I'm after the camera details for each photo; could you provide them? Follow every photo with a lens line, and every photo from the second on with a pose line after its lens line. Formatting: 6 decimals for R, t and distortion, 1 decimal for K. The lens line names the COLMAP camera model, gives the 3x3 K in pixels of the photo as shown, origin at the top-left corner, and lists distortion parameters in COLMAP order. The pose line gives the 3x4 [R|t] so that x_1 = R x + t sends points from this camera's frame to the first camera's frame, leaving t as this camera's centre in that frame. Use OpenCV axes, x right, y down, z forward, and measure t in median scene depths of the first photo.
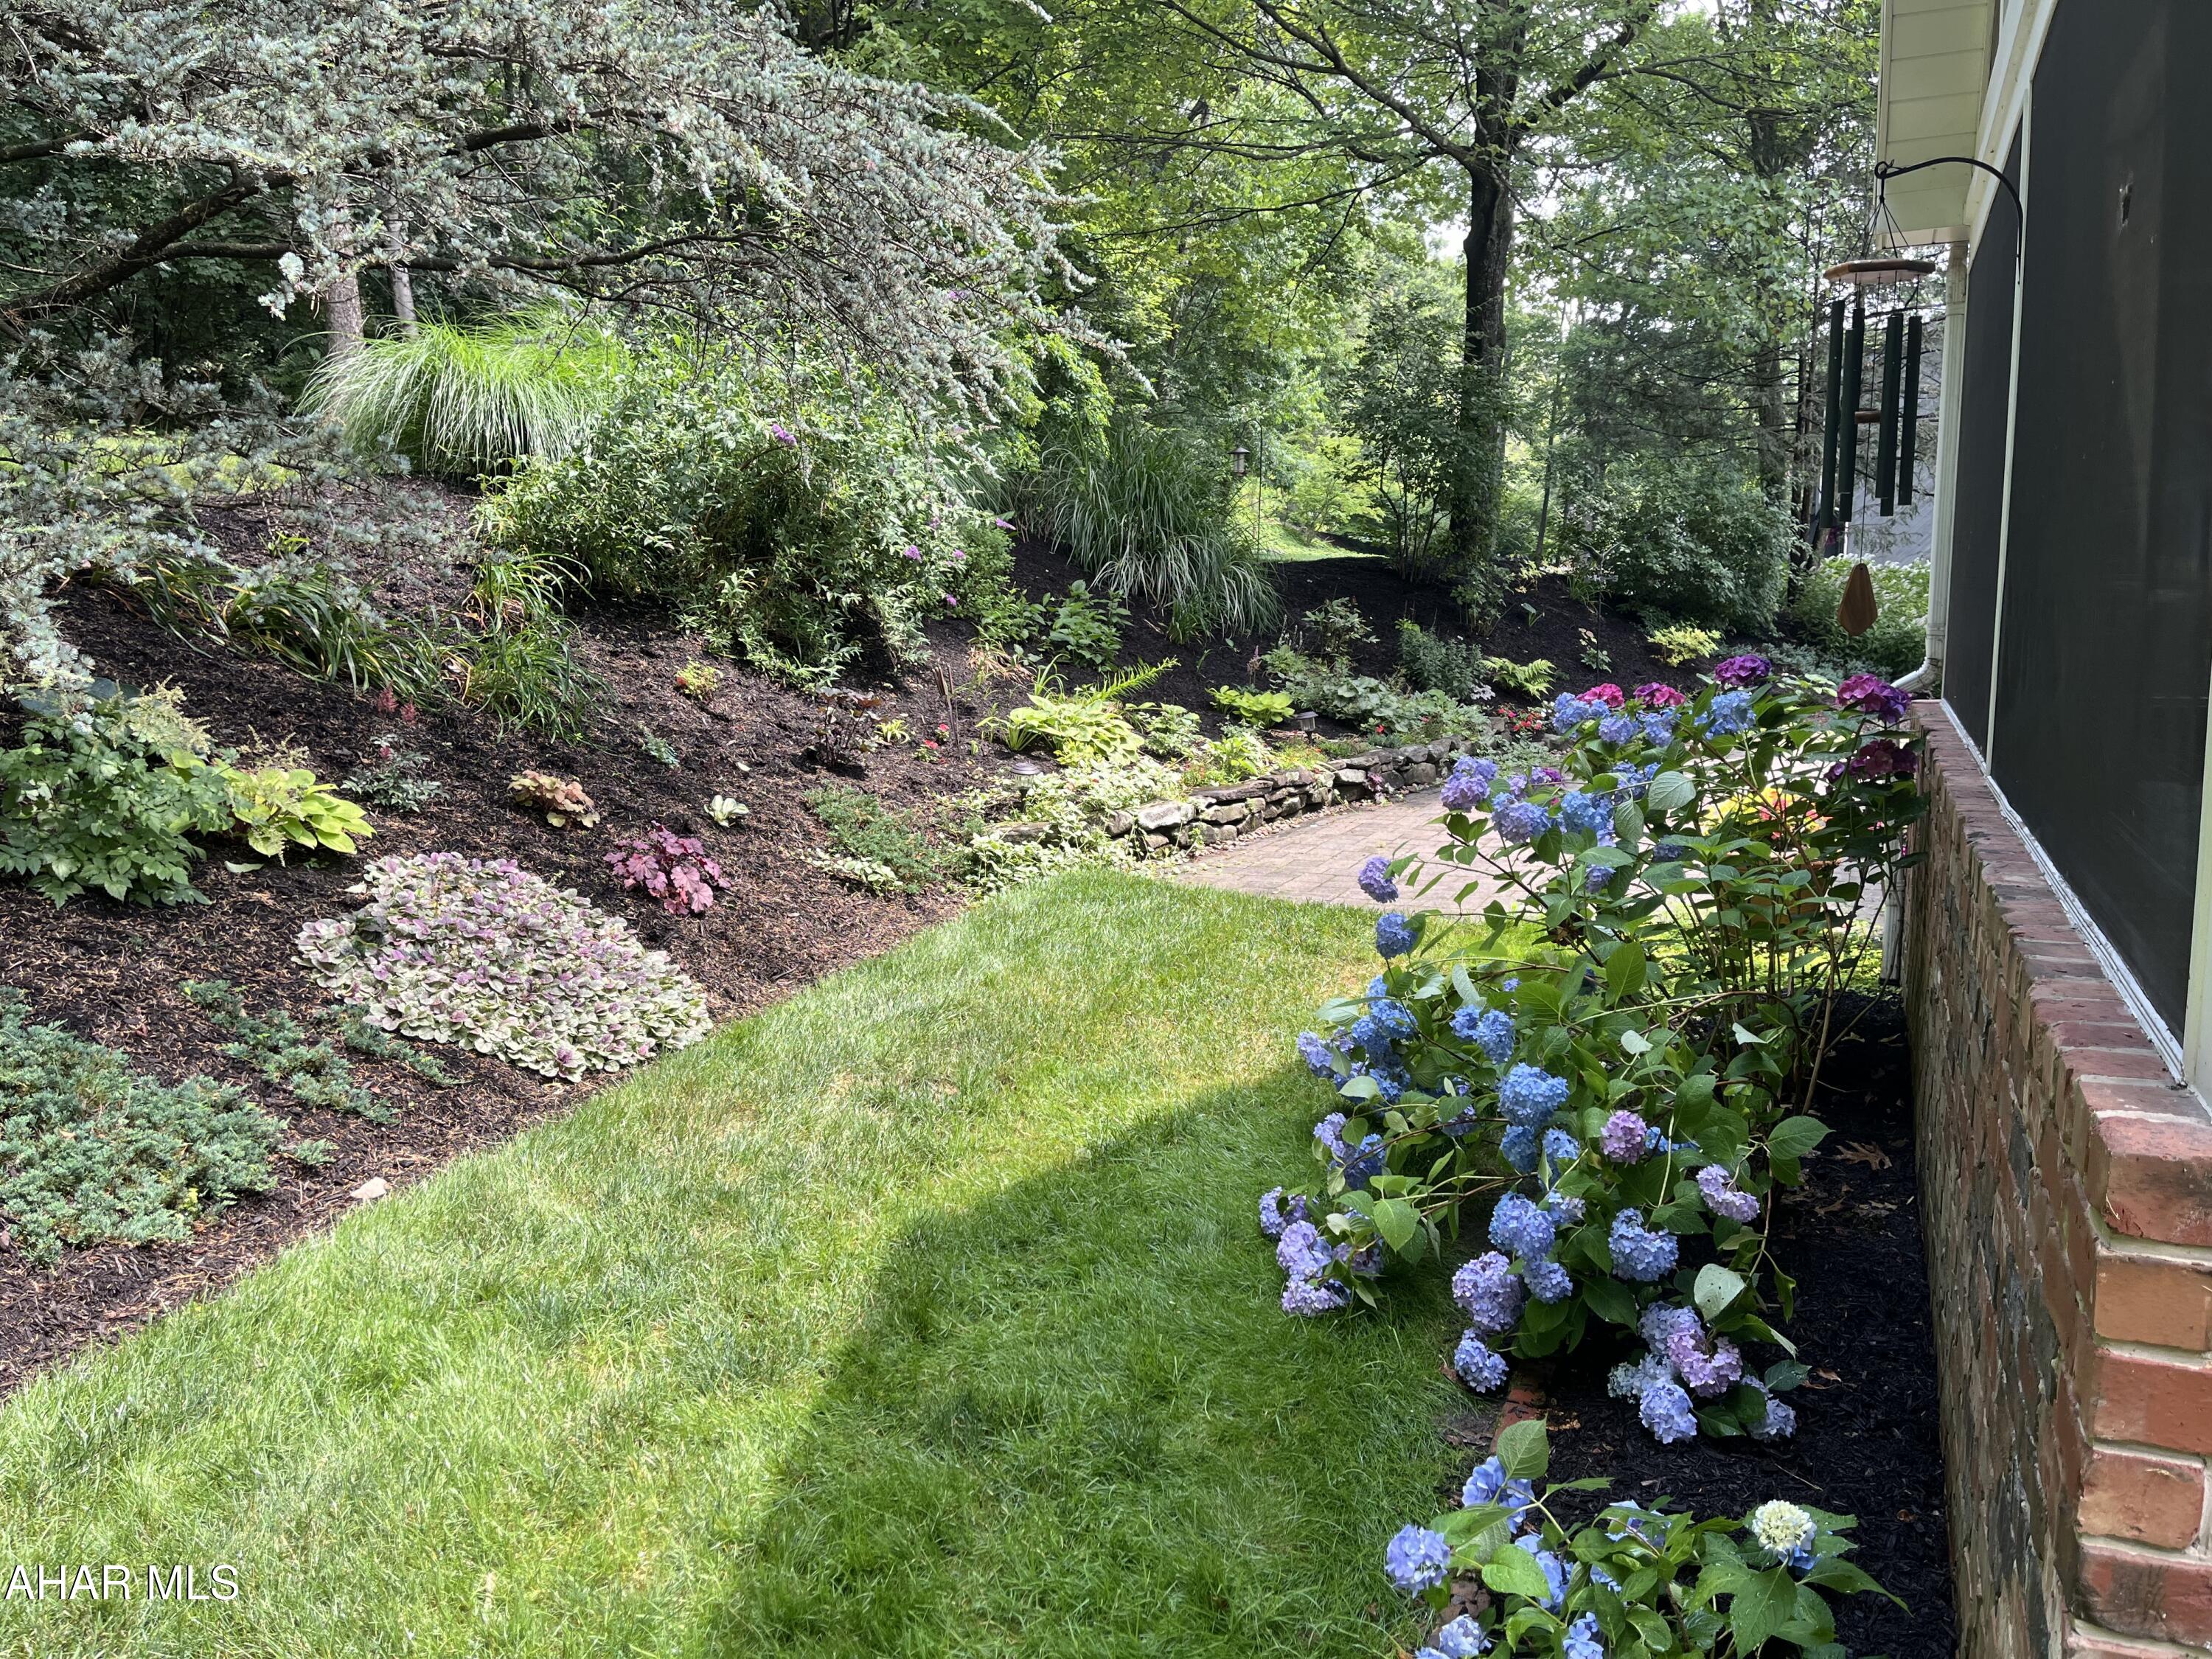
lens RADIAL K [[1659.7, 0, 1106.0], [0, 1659.7, 829.5], [0, 0, 1]] dist [0.068299, -0.060042]
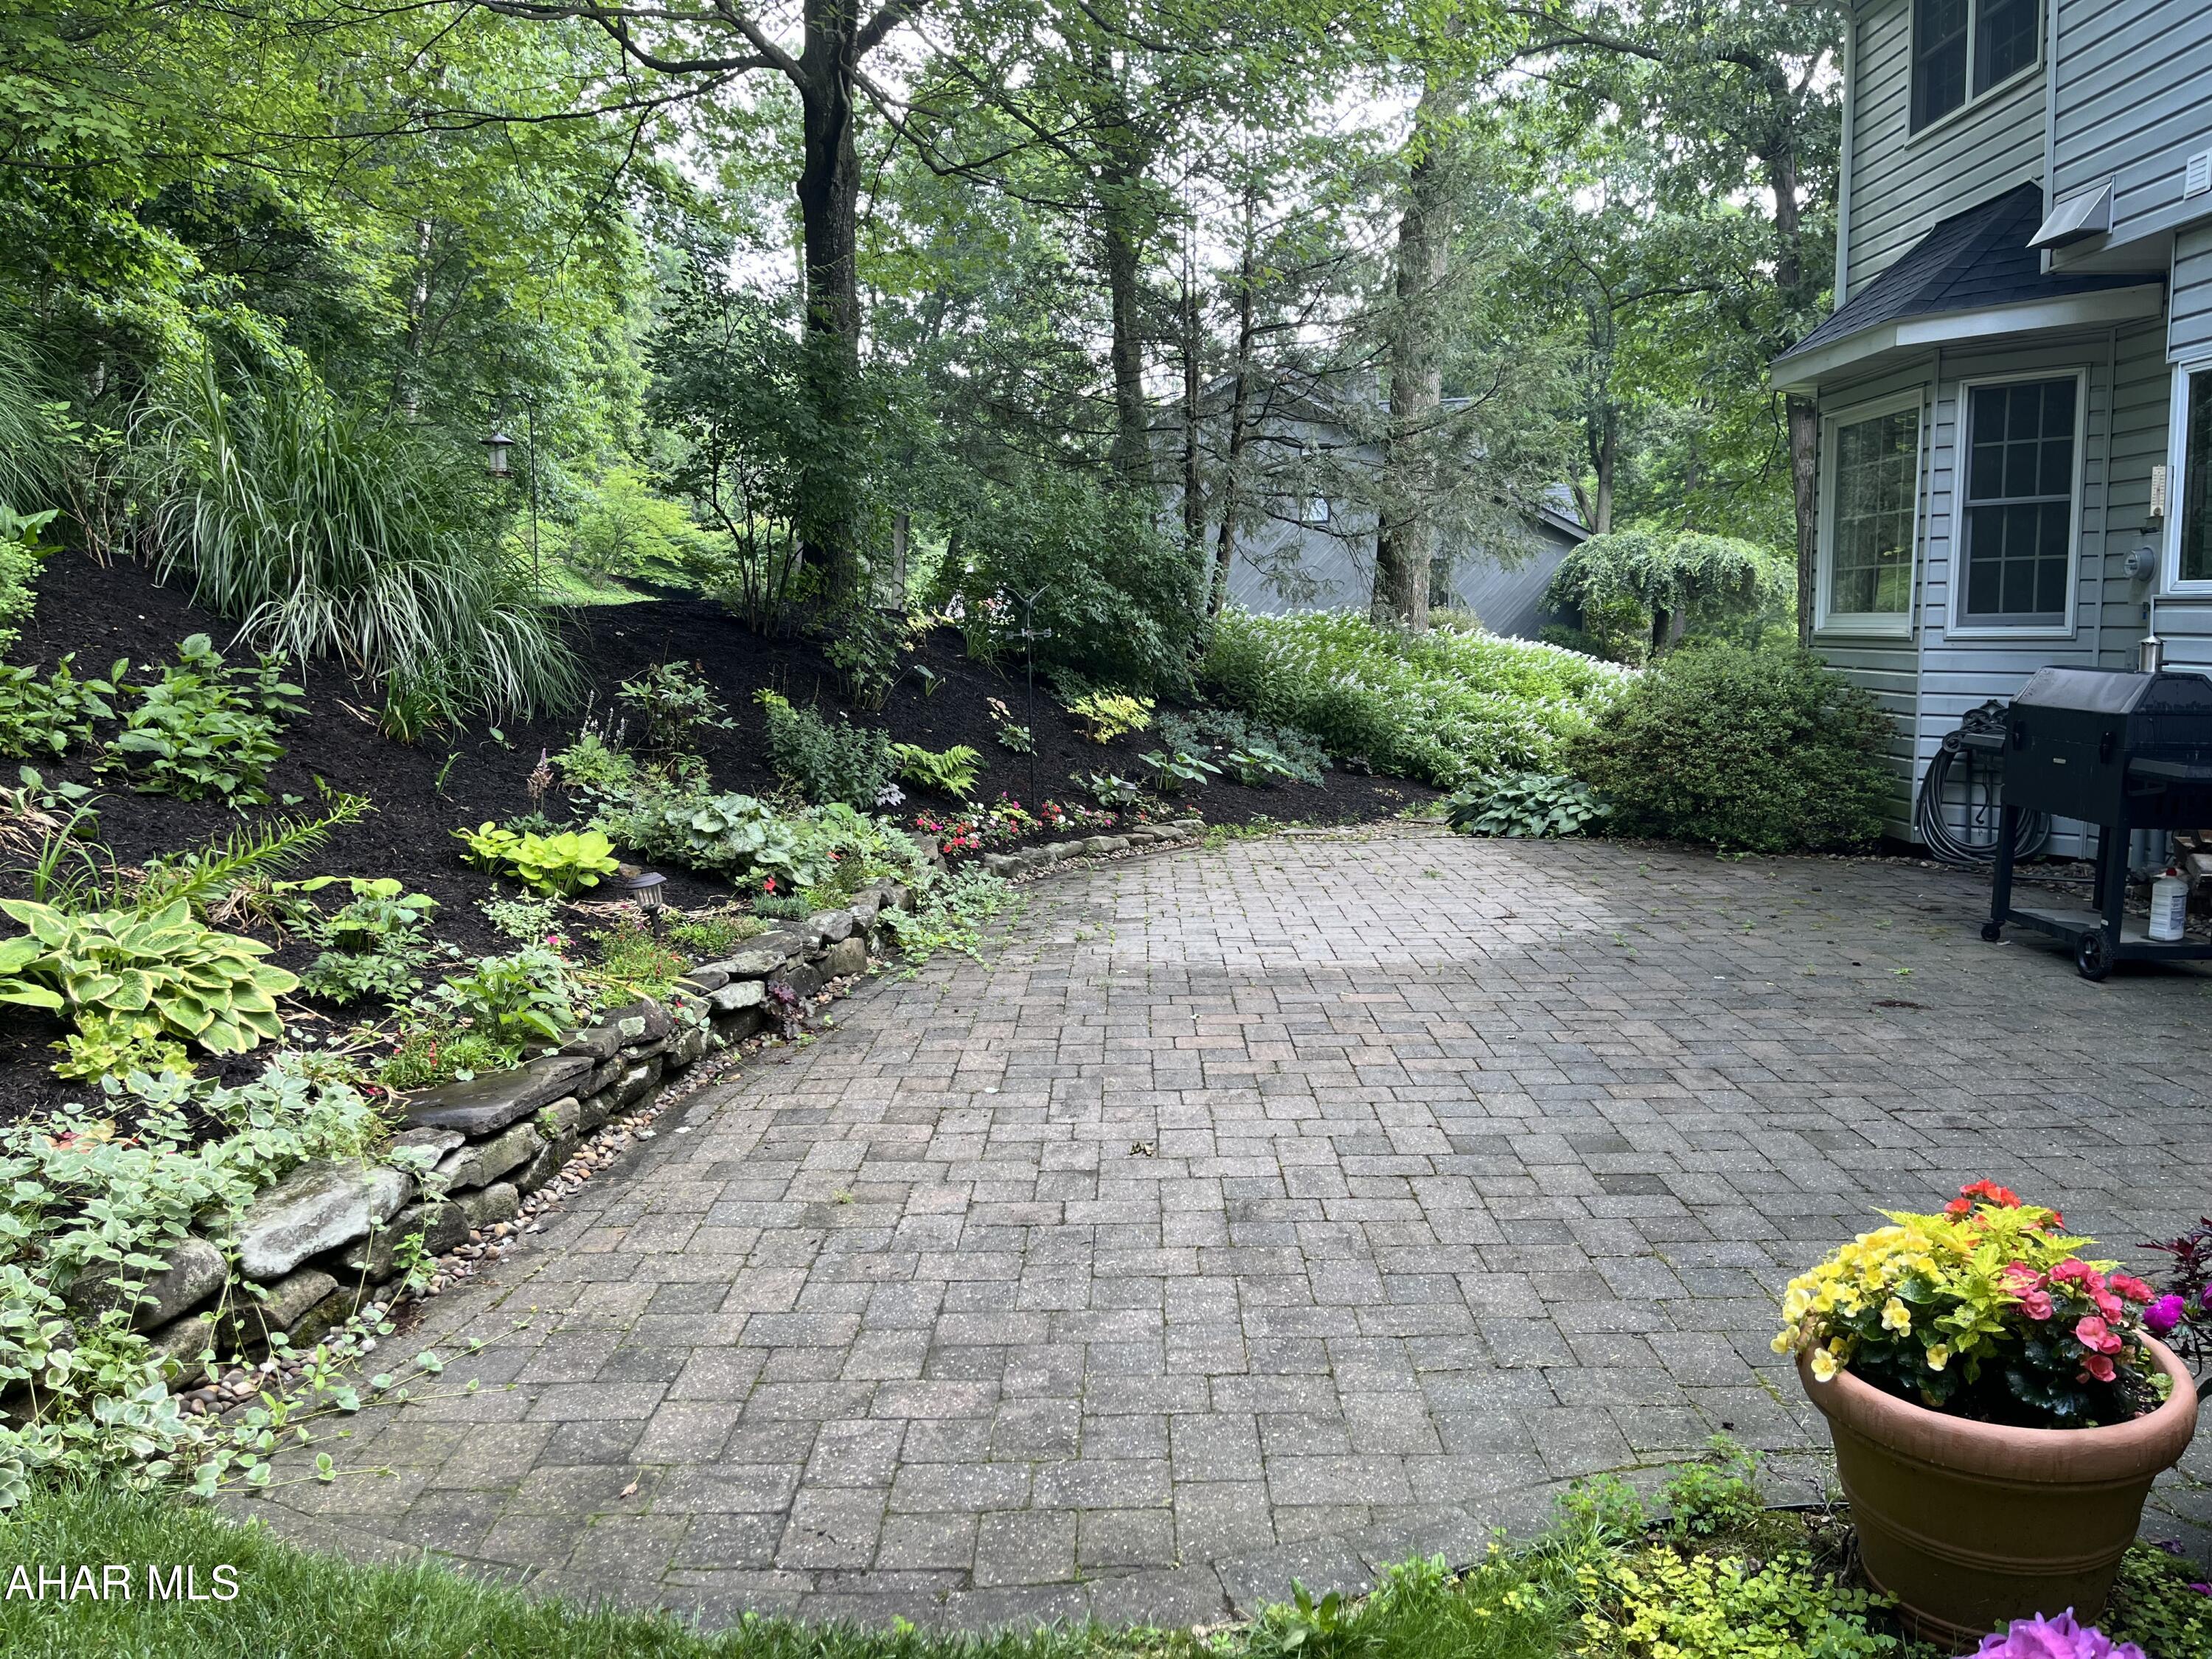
lens RADIAL K [[1659.7, 0, 1106.0], [0, 1659.7, 829.5], [0, 0, 1]] dist [0.068299, -0.060042]
pose [[0.915787, -0.048985, 0.398666, 0.036554], [0.060247, 0.998059, -0.015762, -0.061251], [-0.397120, 0.038454, 0.916961, 0.388496]]
